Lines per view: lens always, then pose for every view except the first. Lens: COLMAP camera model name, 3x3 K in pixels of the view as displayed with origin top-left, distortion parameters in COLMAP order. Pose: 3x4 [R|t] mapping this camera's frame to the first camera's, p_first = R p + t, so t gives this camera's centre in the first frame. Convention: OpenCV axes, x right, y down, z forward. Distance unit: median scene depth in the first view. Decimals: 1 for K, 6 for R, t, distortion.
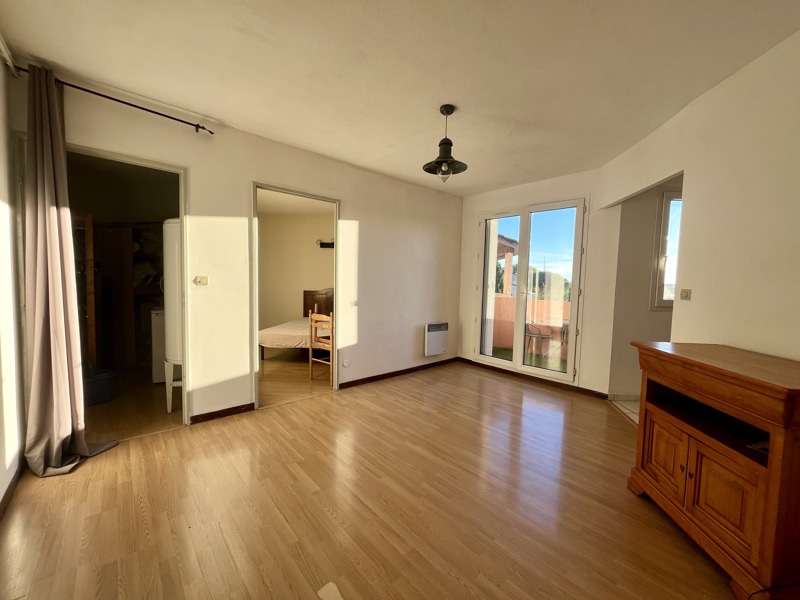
lens RADIAL K [[324.5, 0, 399.6], [0, 324.5, 299.6], [0, 0, 1]] dist [0.004268, 0.000325]
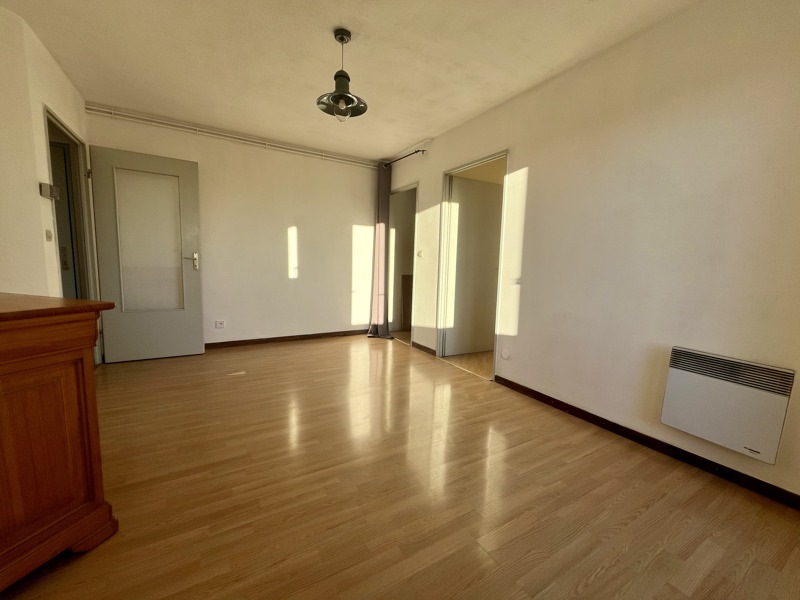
lens RADIAL K [[324.5, 0, 399.4], [0, 324.5, 302.0], [0, 0, 1]] dist [0.004268, 0.000325]
pose [[-0.174901, 0.093218, -0.980163, 0.758631], [-0.090387, 0.989784, 0.110261, 0.002637], [0.980428, 0.107878, -0.164689, 0.995763]]
